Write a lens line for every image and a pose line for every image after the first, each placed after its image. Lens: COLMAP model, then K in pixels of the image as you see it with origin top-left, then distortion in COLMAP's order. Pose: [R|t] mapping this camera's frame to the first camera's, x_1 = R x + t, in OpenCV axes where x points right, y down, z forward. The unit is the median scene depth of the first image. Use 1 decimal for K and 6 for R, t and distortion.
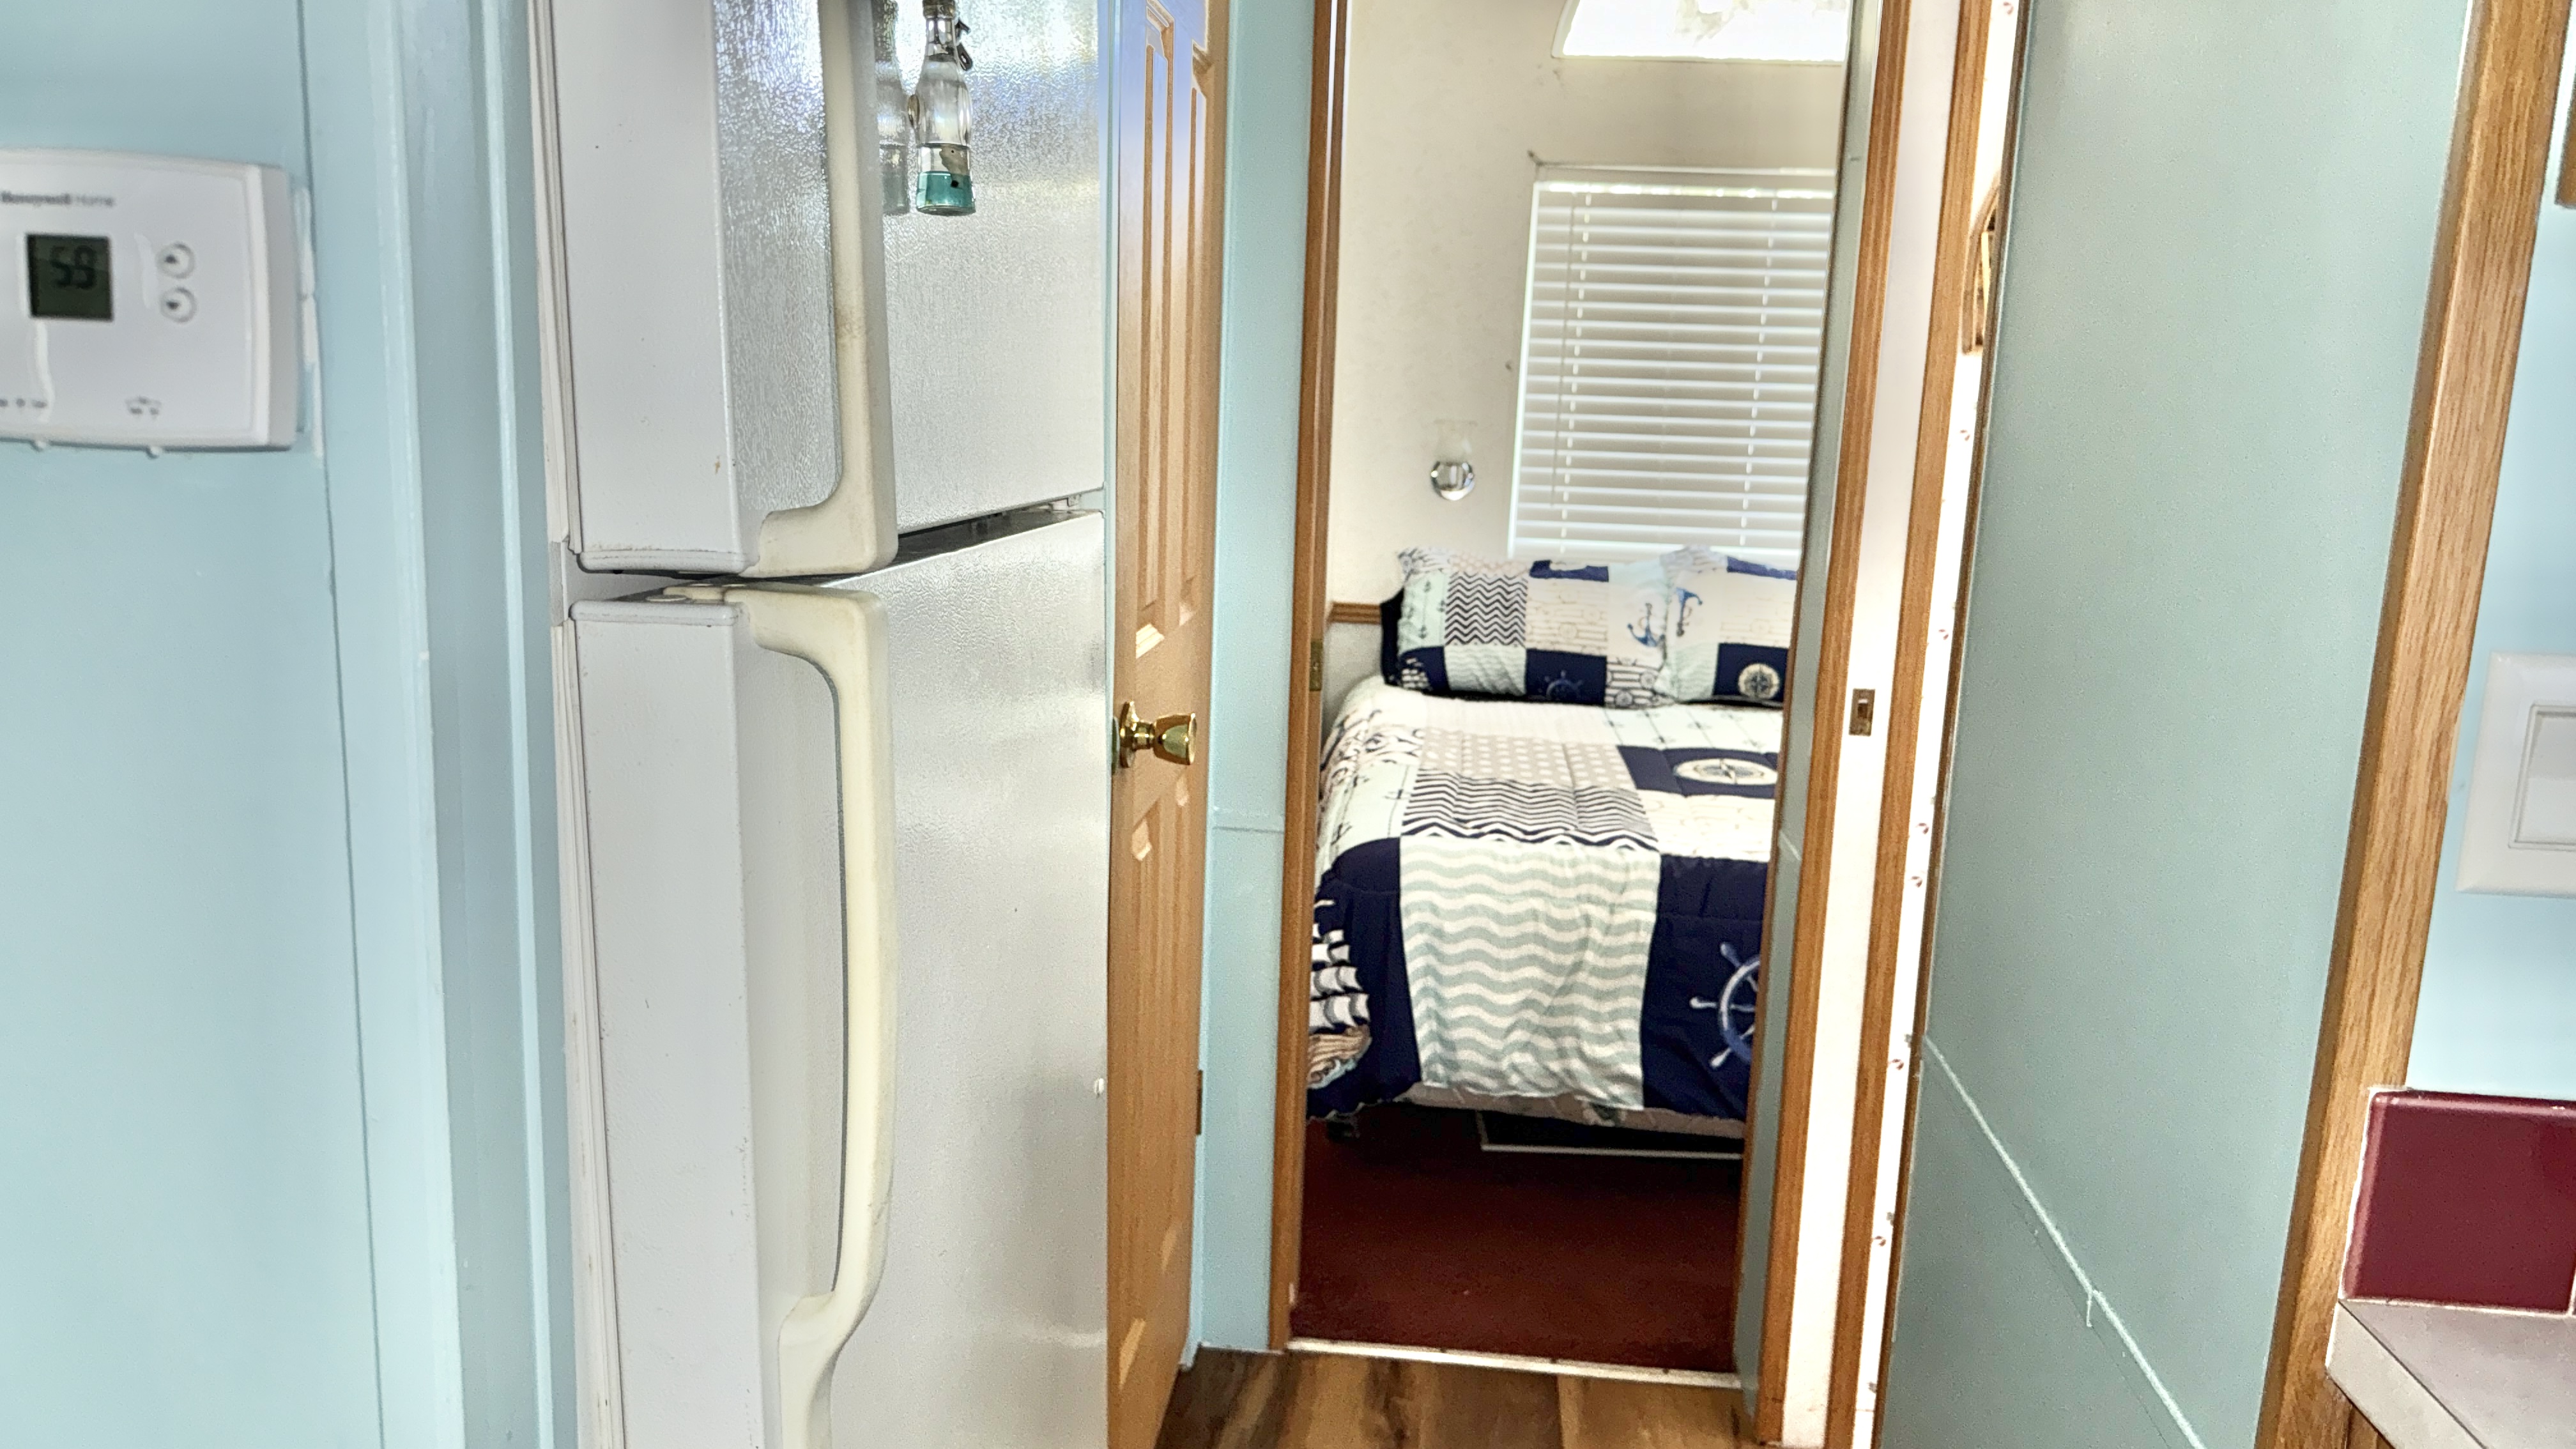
lens RADIAL K [[1808.3, 0, 1285.9], [0, 1808.3, 737.9], [0, 0, 1]] dist [0.109297, -0.155778]
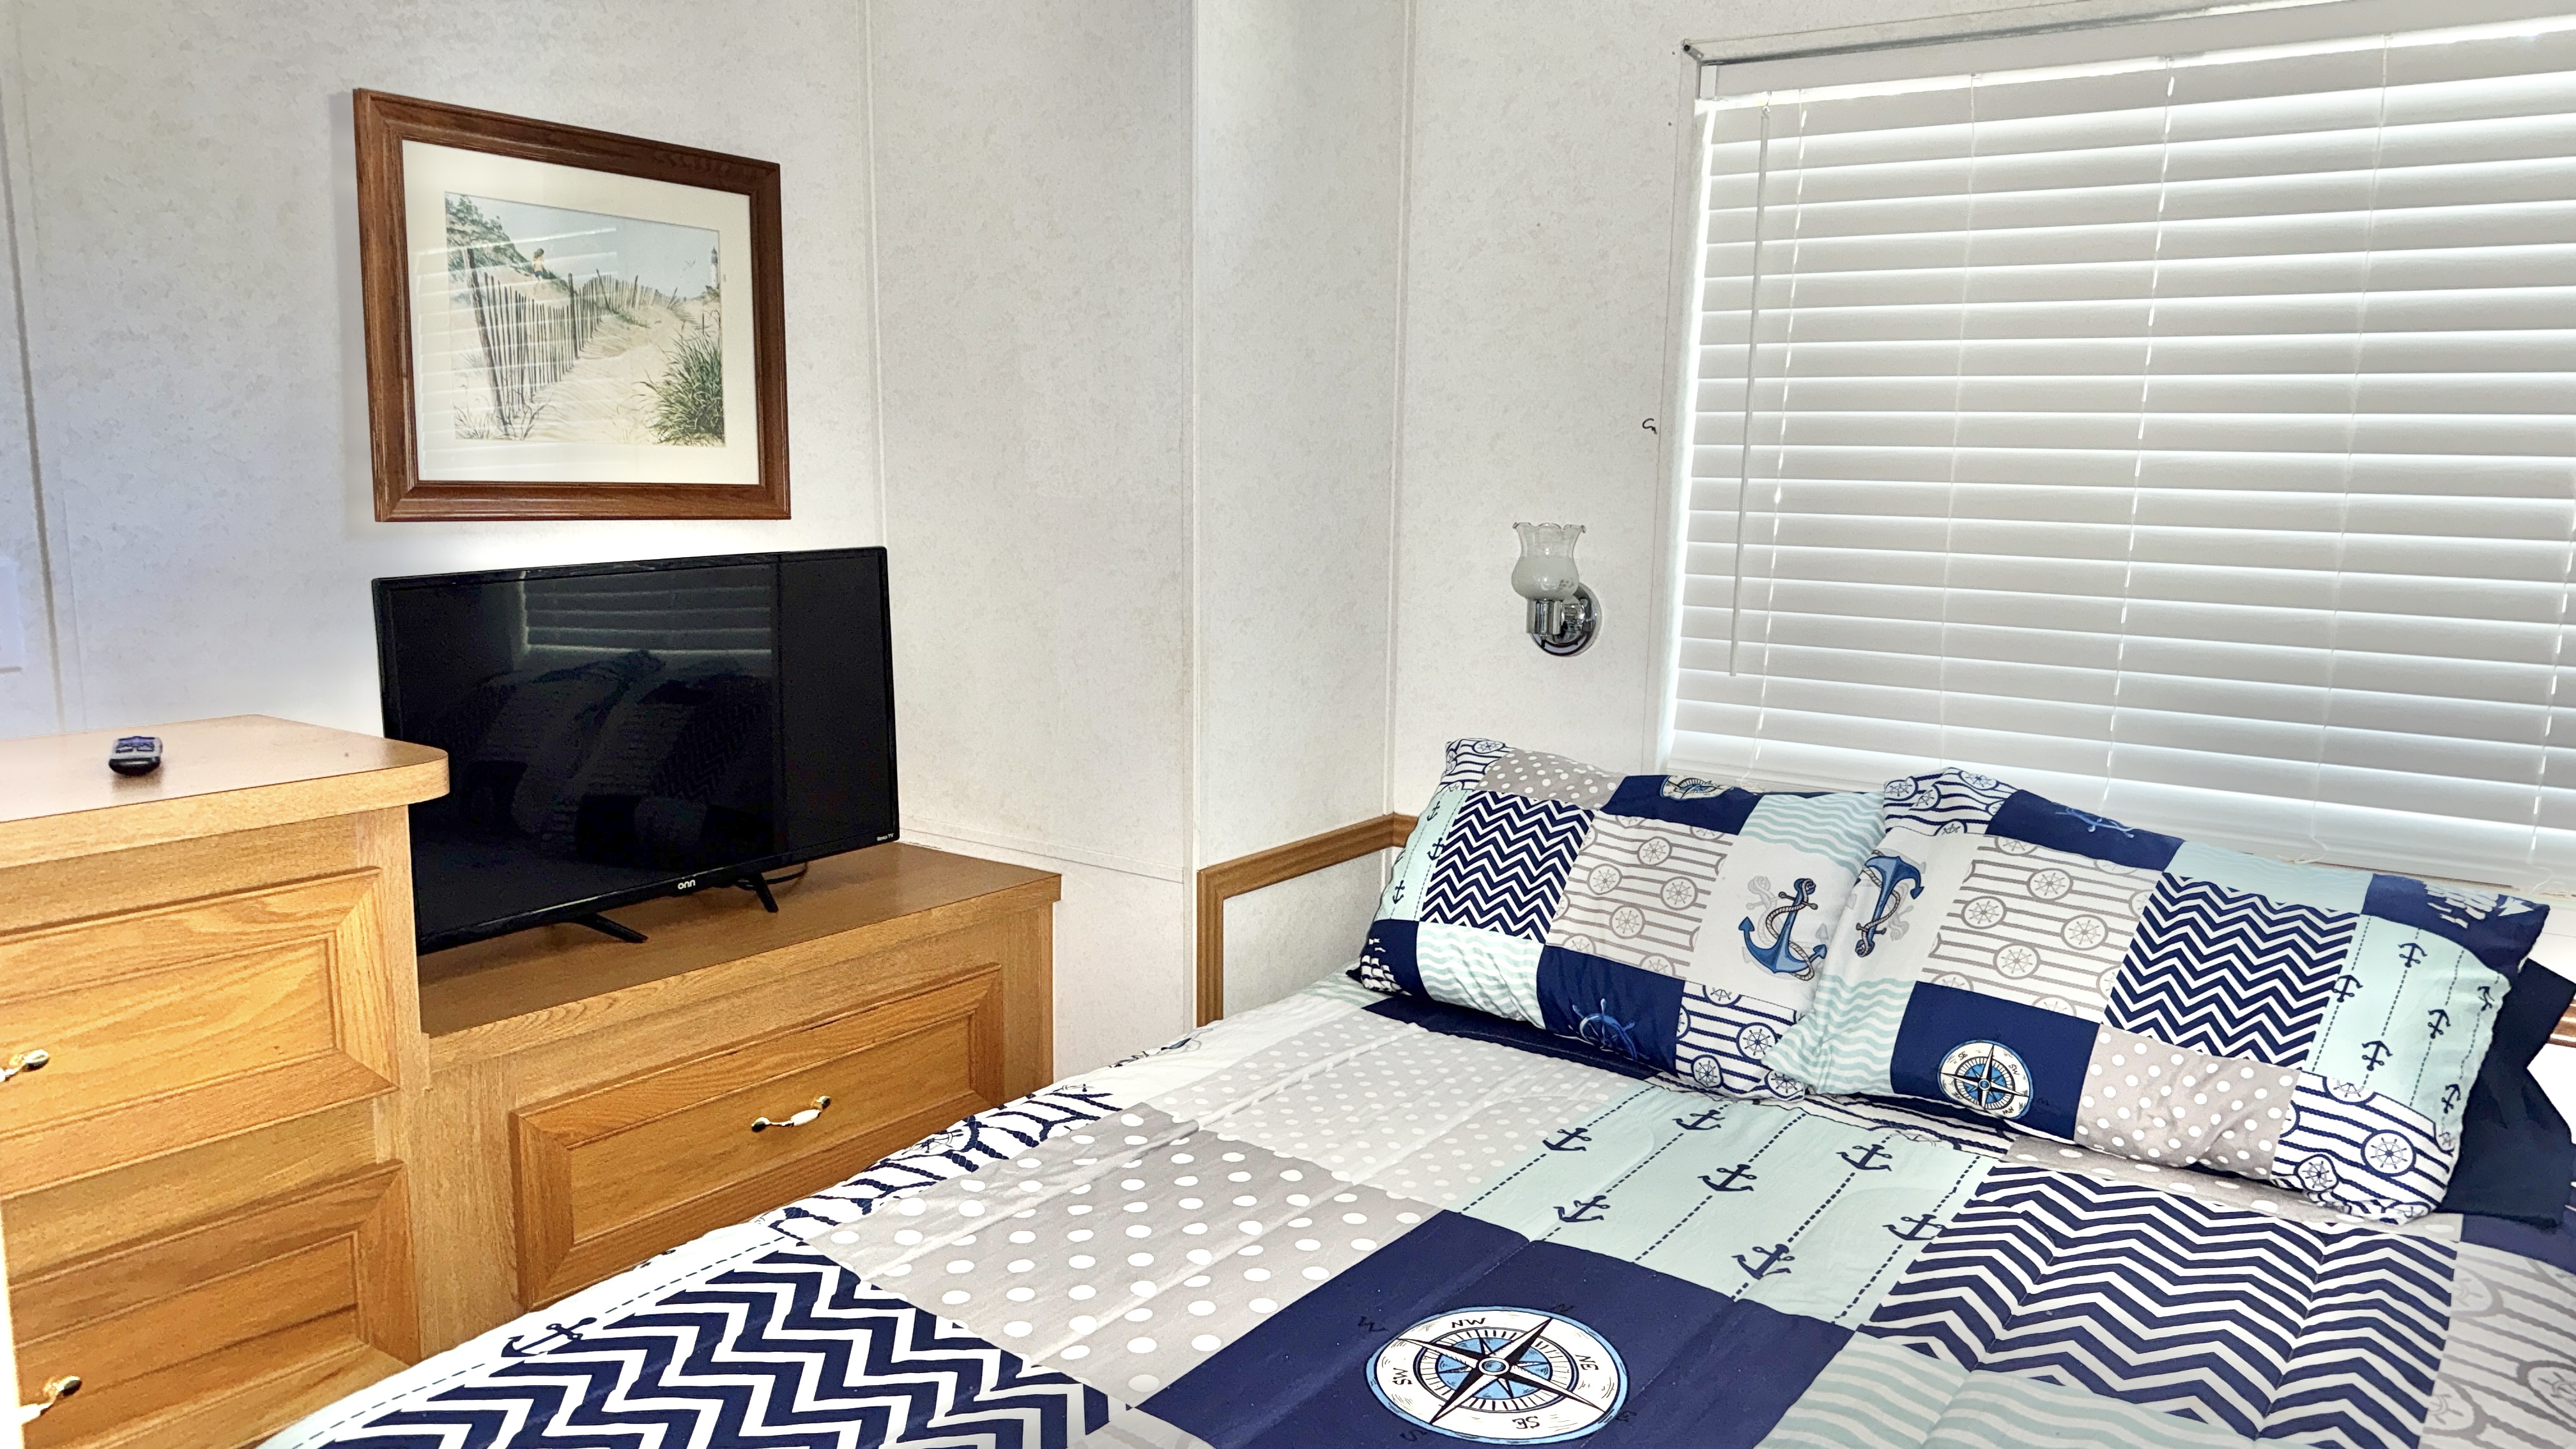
lens RADIAL K [[1808.3, 0, 1285.9], [0, 1808.3, 737.9], [0, 0, 1]] dist [0.109297, -0.155778]
pose [[0.870168, 0.055421, -0.489628, 0.328600], [-0.080200, 0.996335, -0.029757, -0.089481], [0.486184, 0.065162, 0.871423, 0.495909]]
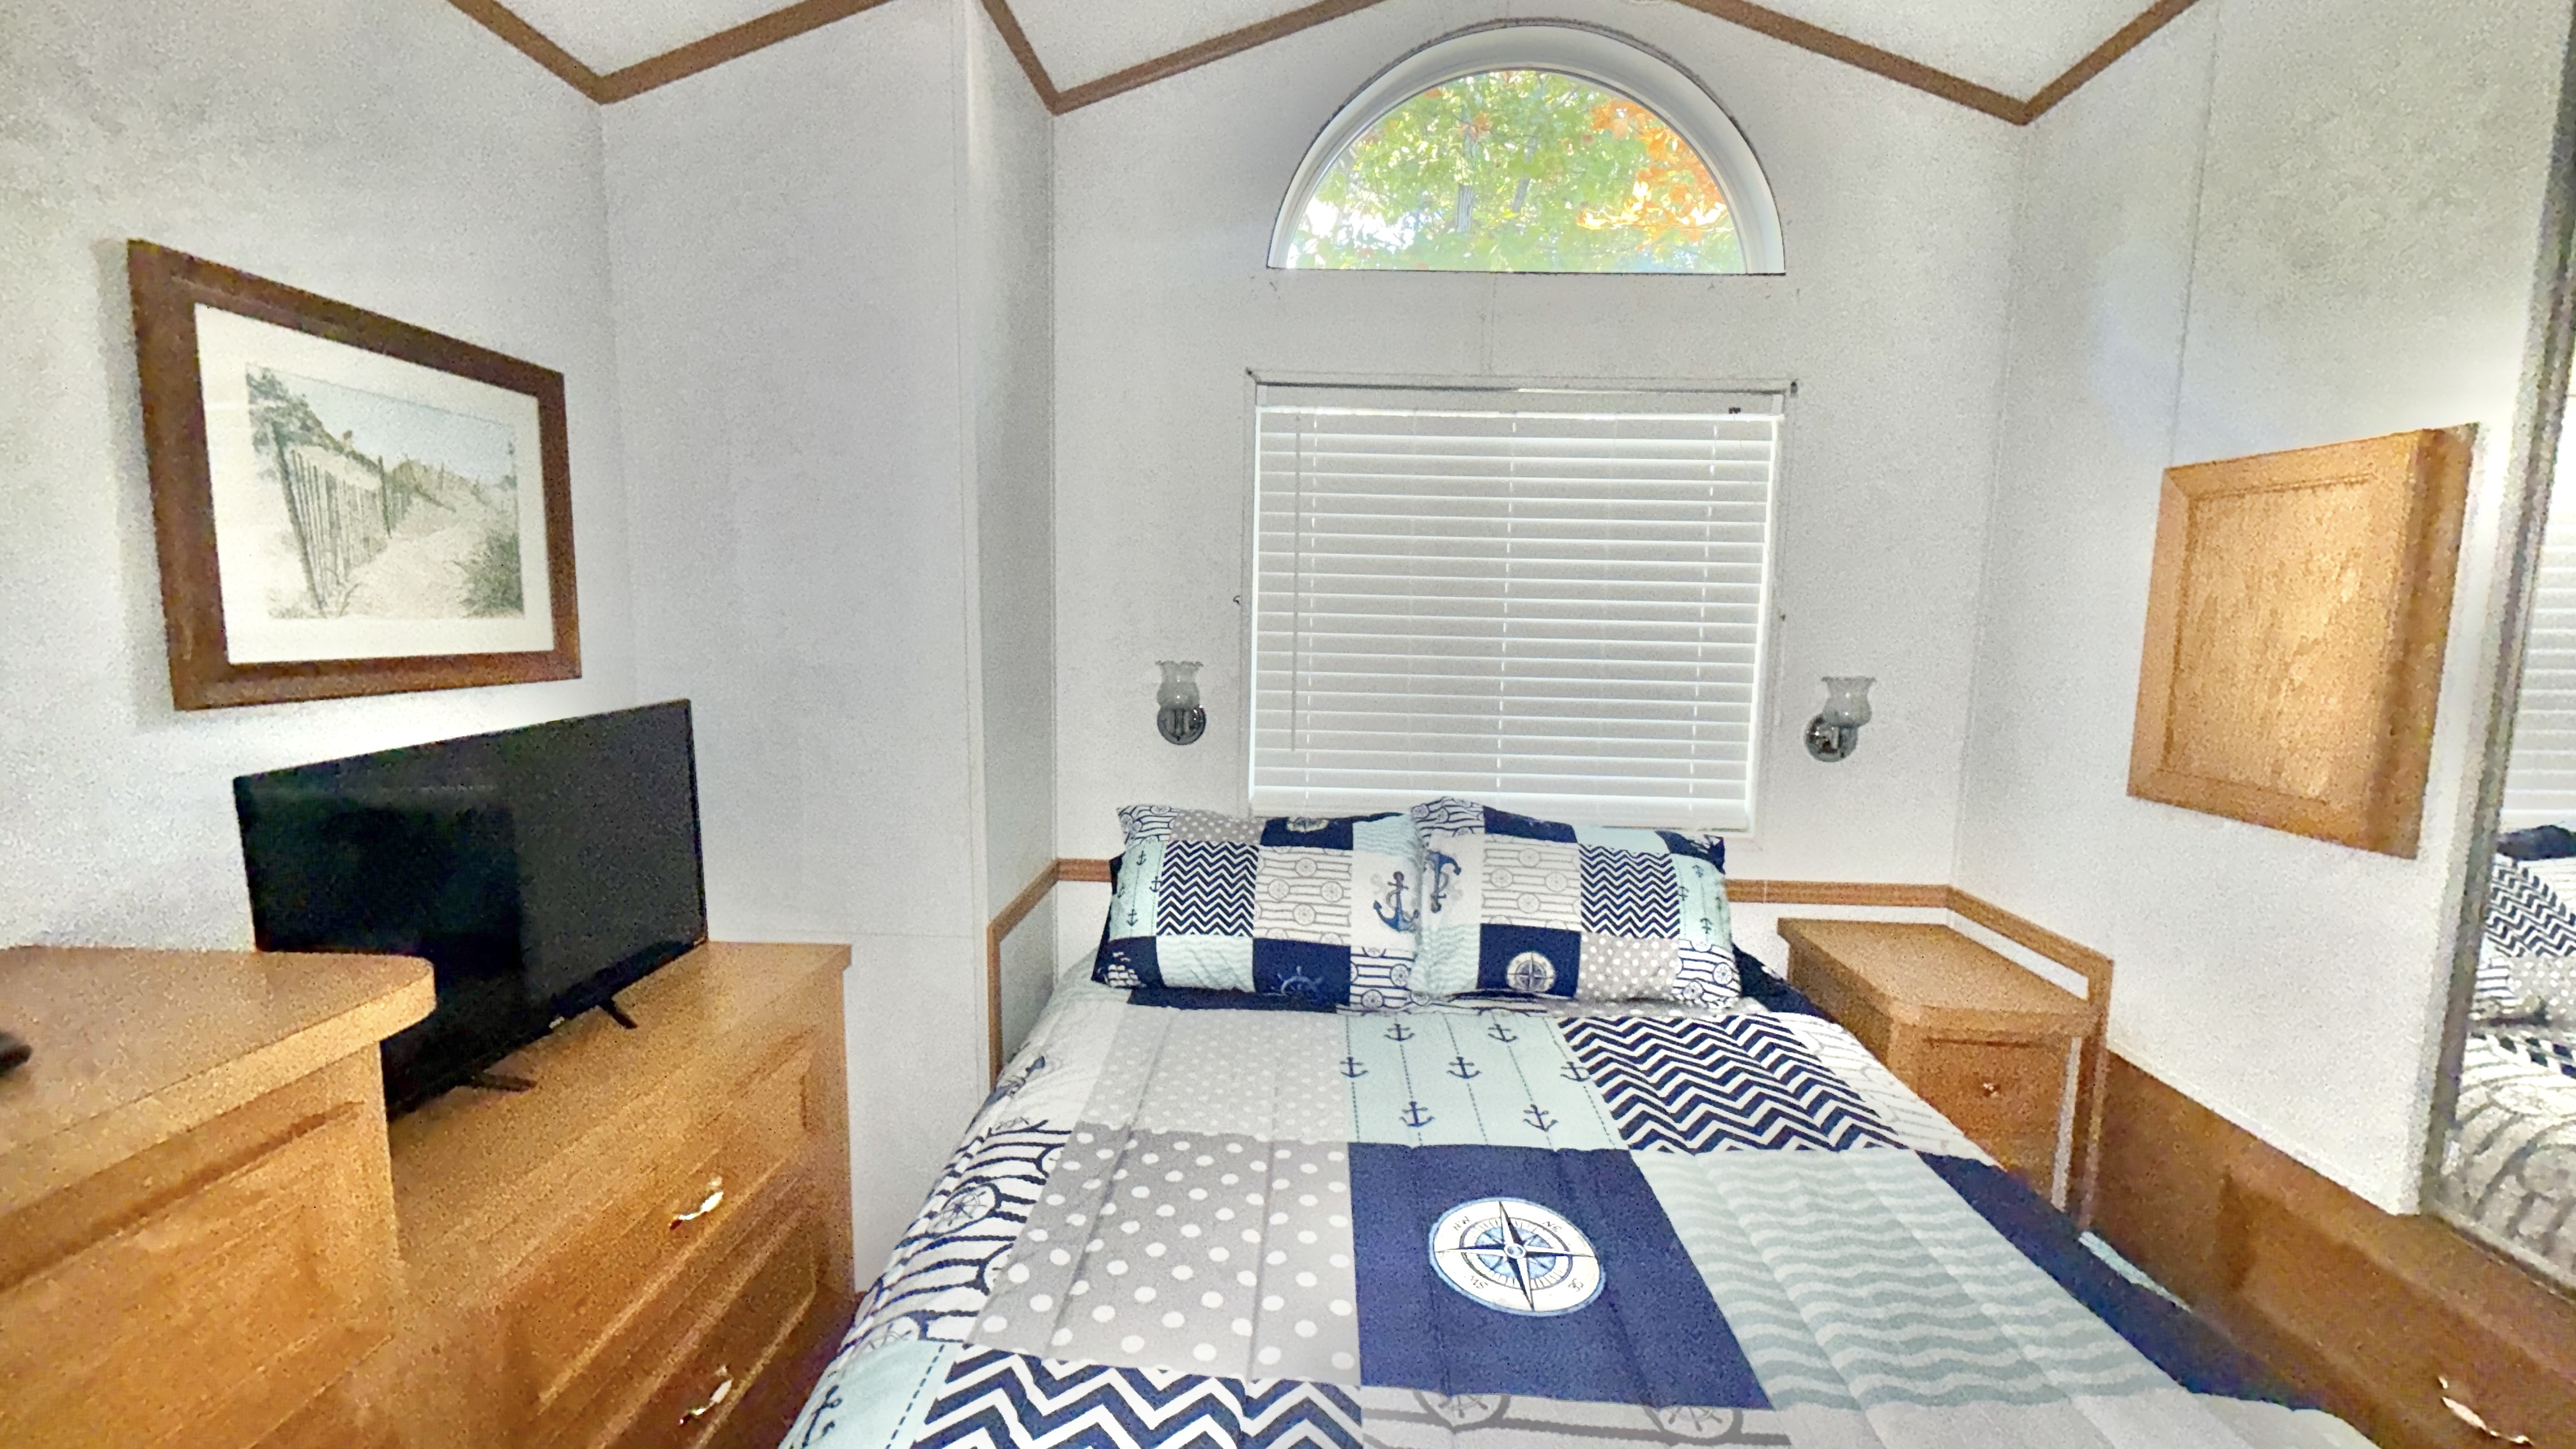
lens RADIAL K [[1029.7, 0, 1297.7], [0, 1029.7, 725.7], [0, 0, 1]] dist [0.002345, 0.000260]
pose [[0.996801, -0.025901, 0.075617, 0.120965], [0.031460, 0.996816, -0.073269, -0.112119], [-0.073478, 0.075413, 0.994441, 0.530644]]
